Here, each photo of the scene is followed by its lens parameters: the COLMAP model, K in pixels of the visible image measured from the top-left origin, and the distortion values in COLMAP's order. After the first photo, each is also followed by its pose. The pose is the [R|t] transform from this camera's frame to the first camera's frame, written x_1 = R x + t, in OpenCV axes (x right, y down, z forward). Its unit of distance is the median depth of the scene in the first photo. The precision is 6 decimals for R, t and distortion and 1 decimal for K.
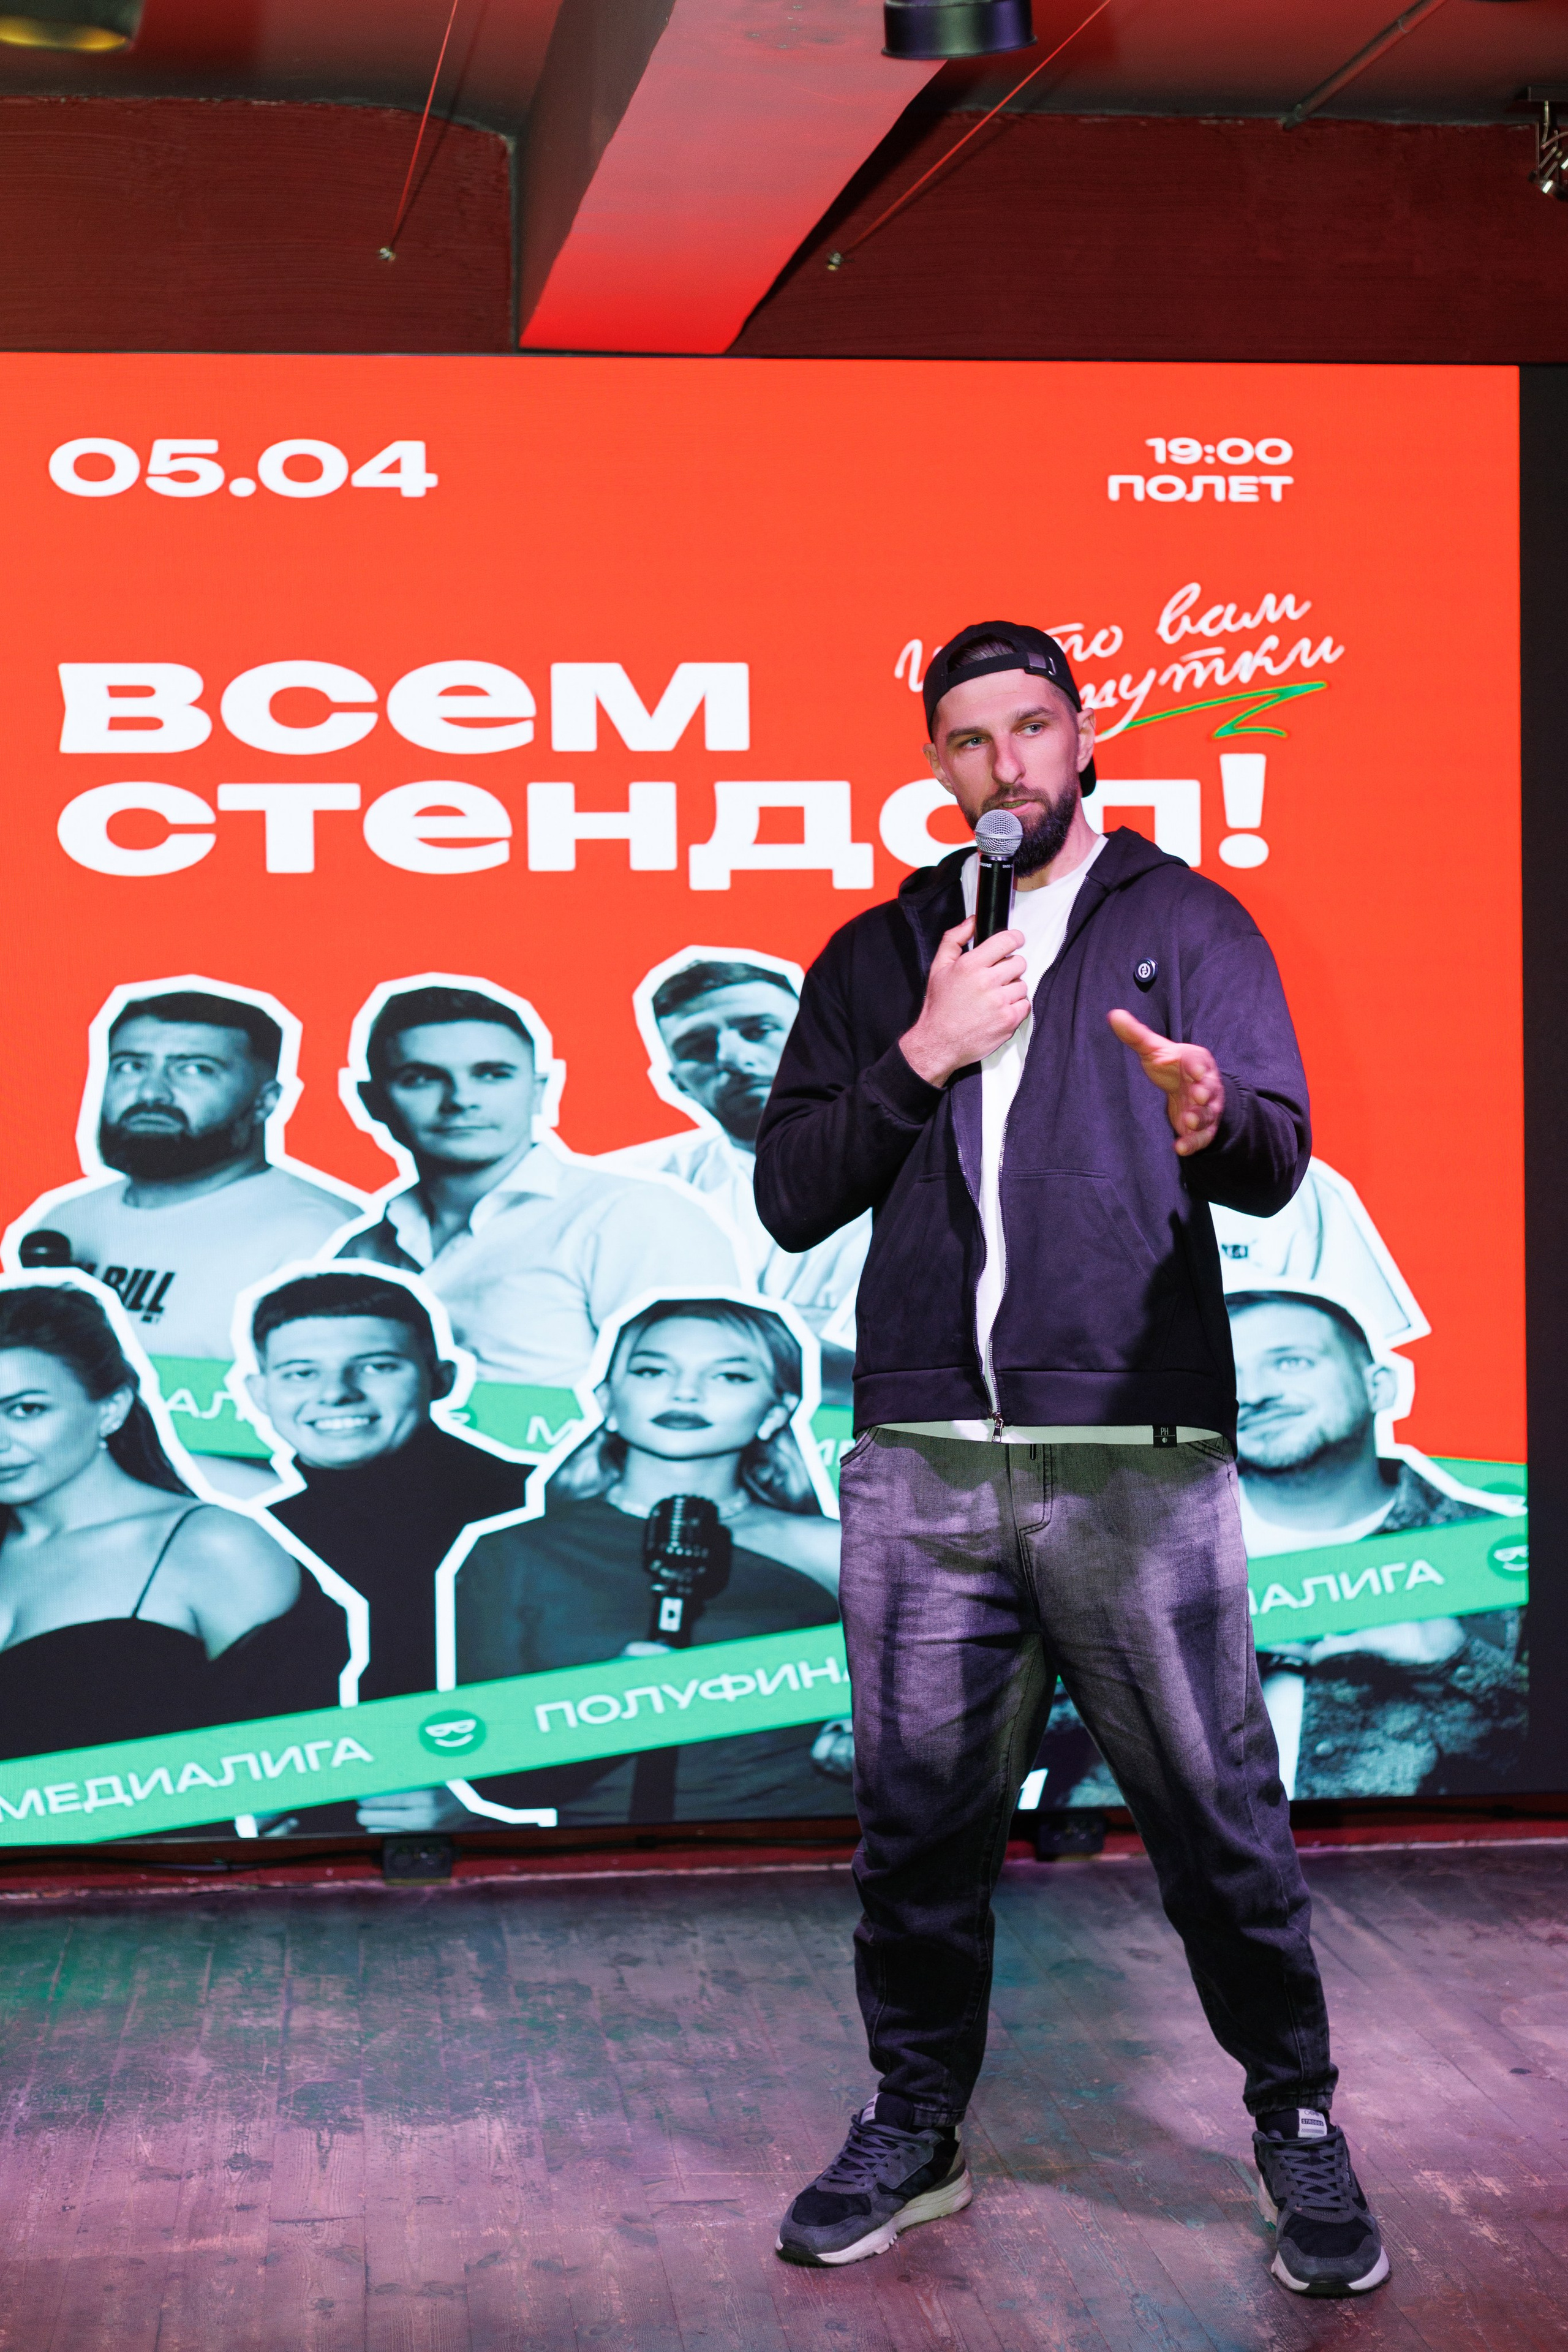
lens RADIAL K [[3798.5, 0, 720.7], [0, 3798.5, 1124.6], [0, 0, 1]] dist [0.007084, 0.037774]
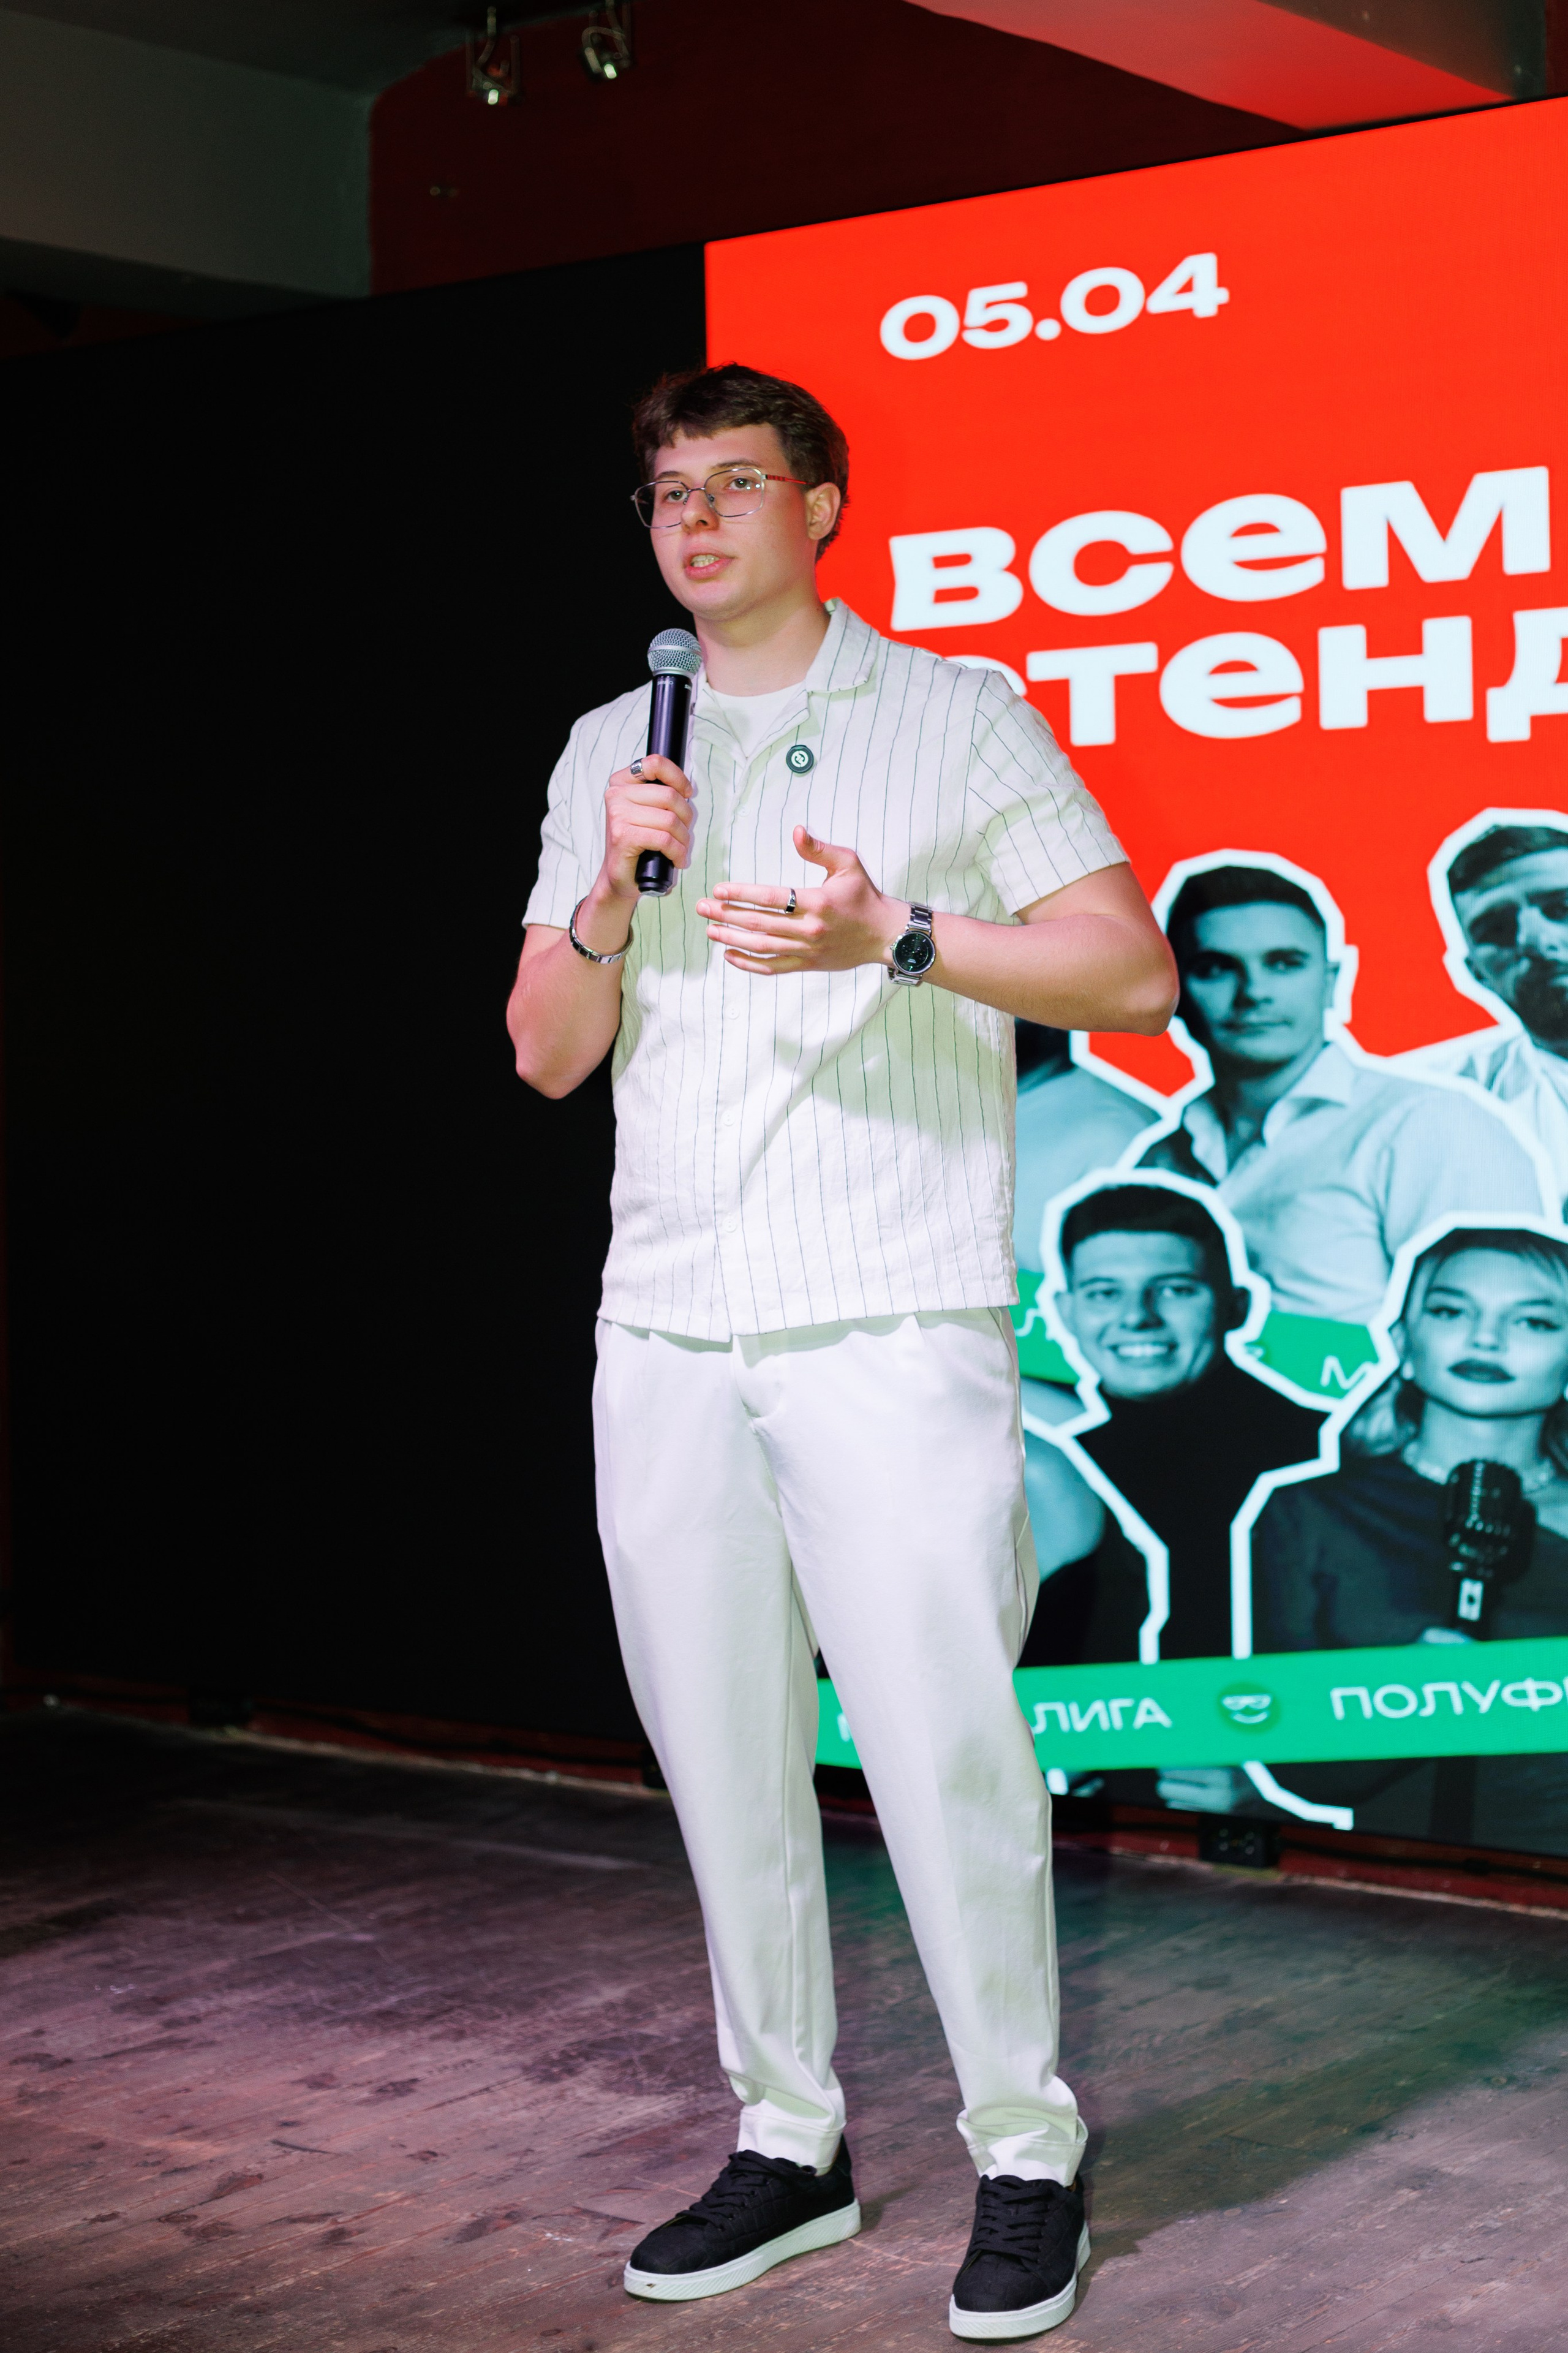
lens RADIAL K [[3943.3, 0, 834.0], [0, 3943.3, 1049.9], [0, 0, 1]] dist [0.007118, 0.028832]
pose [[0.723454, 0.005399, -0.690351, 0.493408], [-0.004620, 0.999985, 0.002979, 0.004557], [0.690357, 0.001035, 0.723468, 0.268128]]
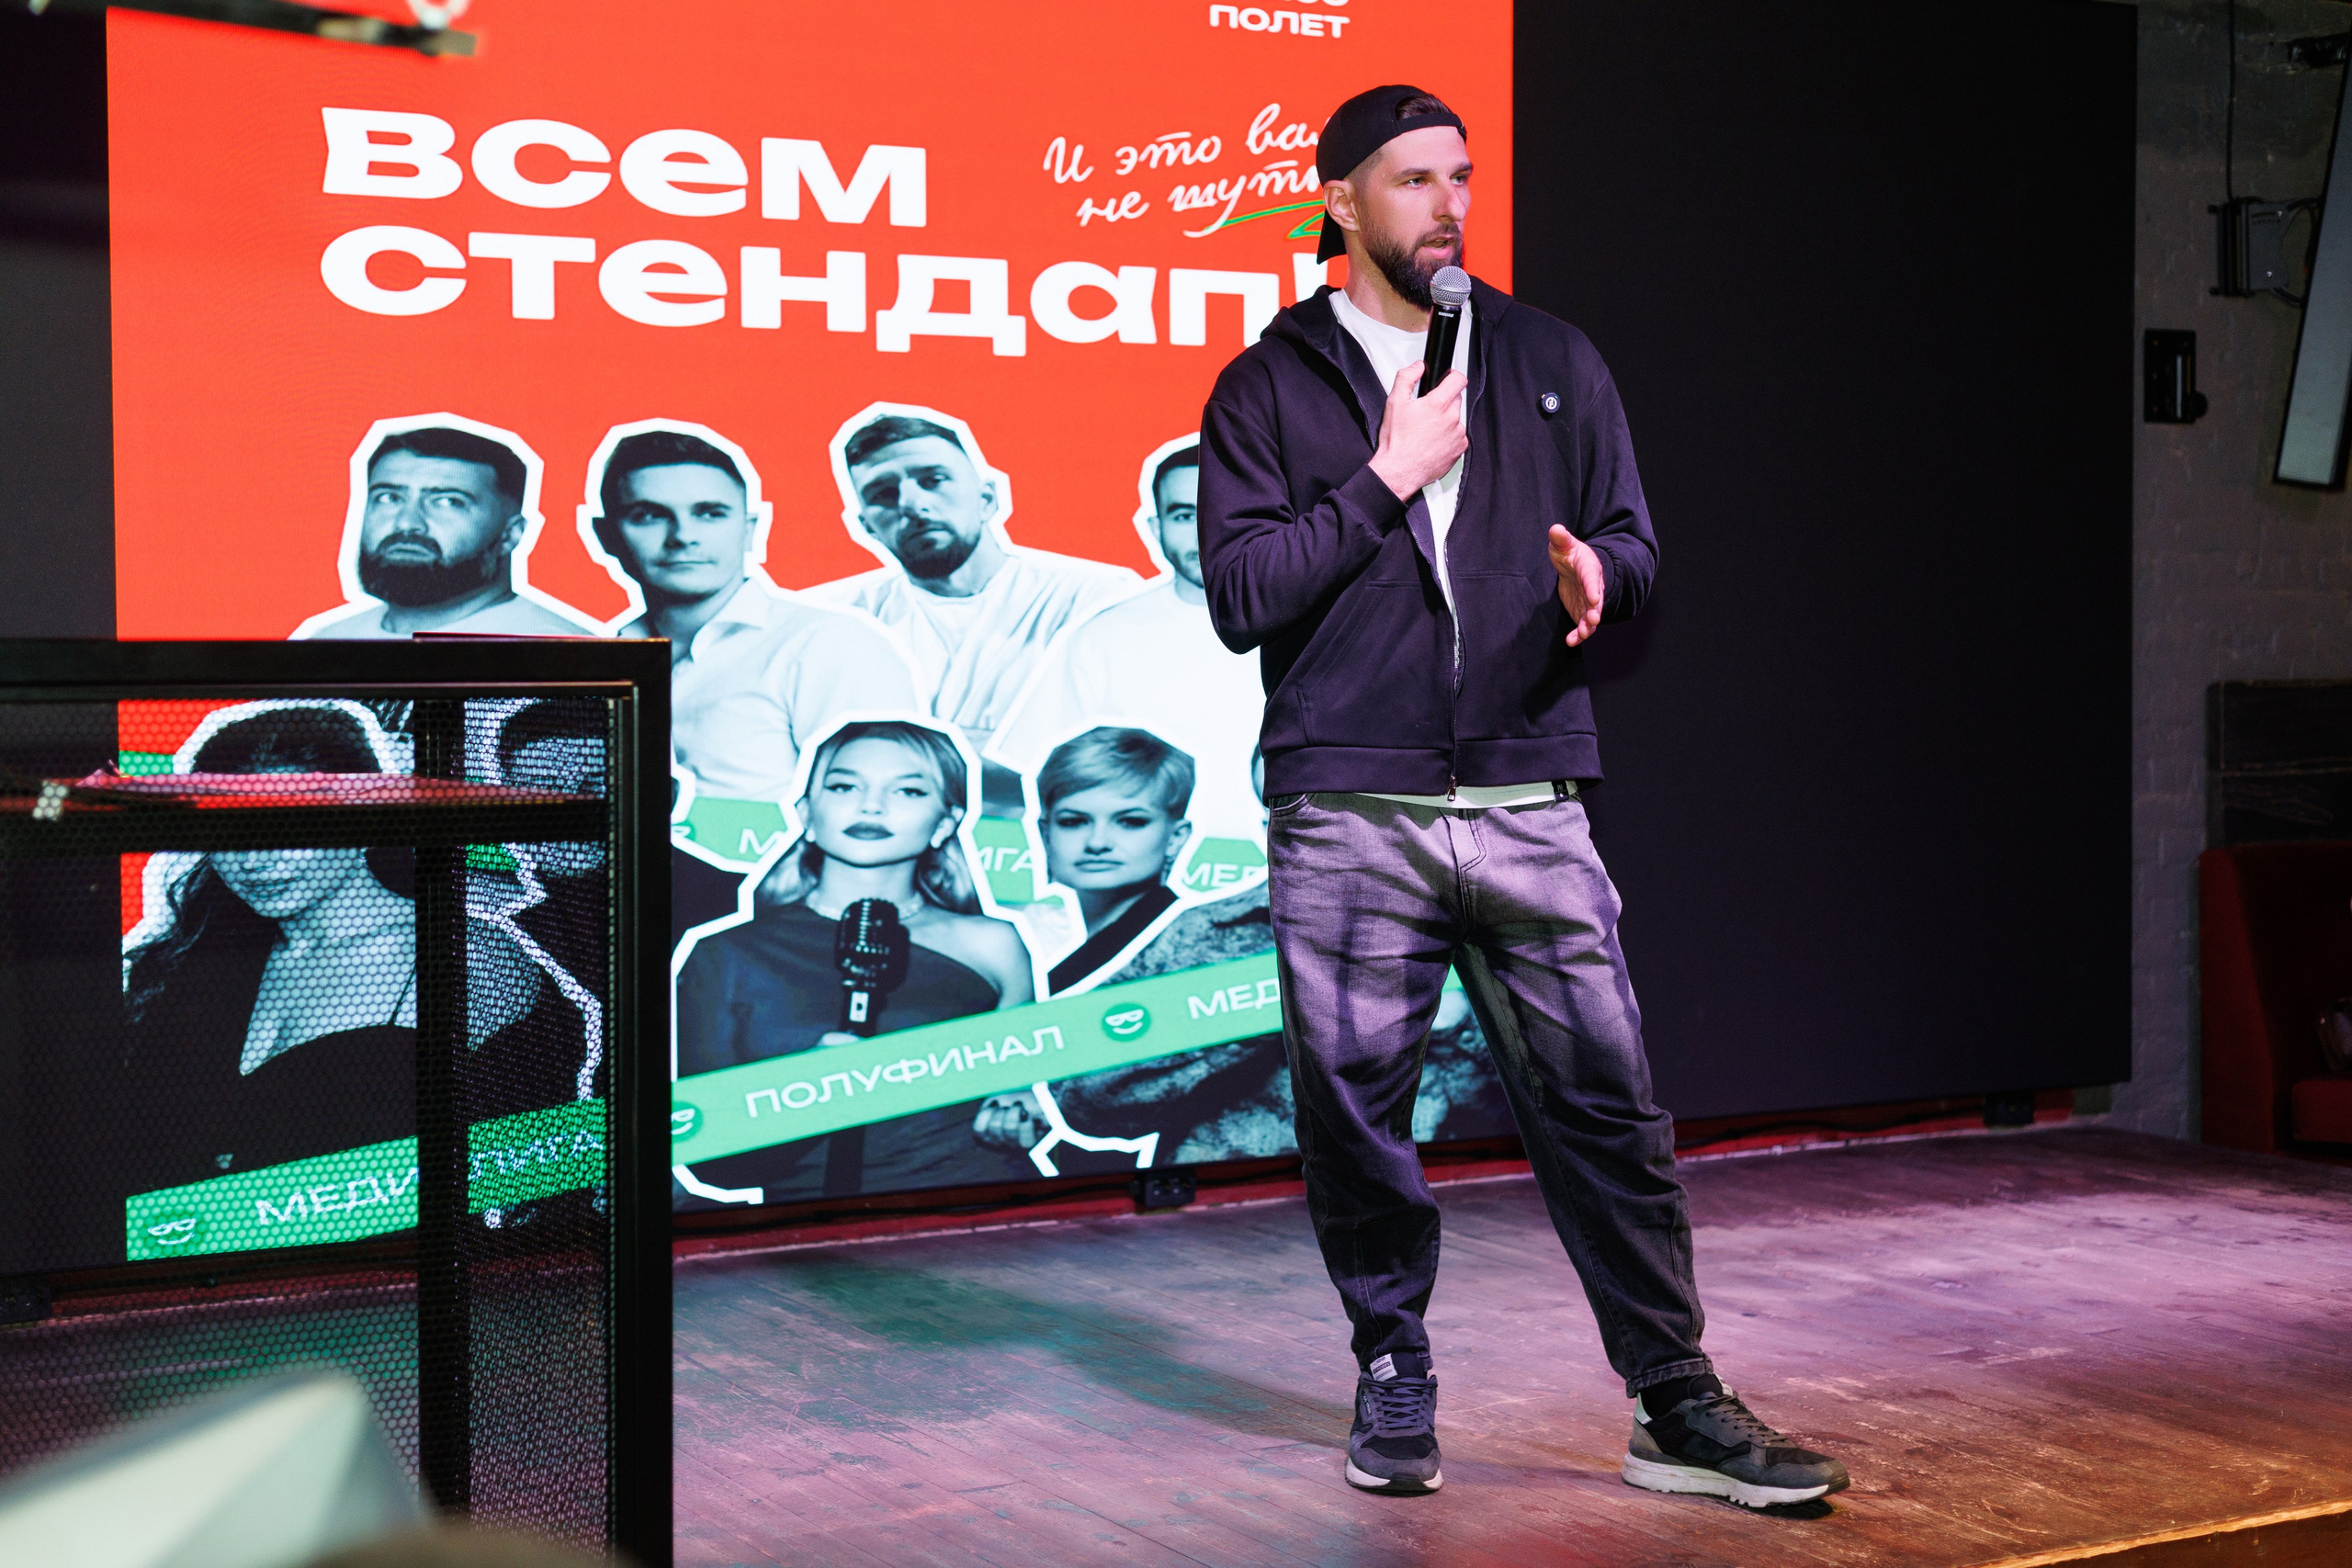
lens RADIAL K [[3614.4, 0, 1180.6], [0, 3614.4, 753.9], [0, 0, 1]] dist [0.015661, -0.033529]
pose [[0.916051, -0.006645, 0.401006, -0.351057], [0.001219, 0.999904, 0.013785, 0.041250], [-0.401059, -0.012139, 0.915972, -0.000231]]
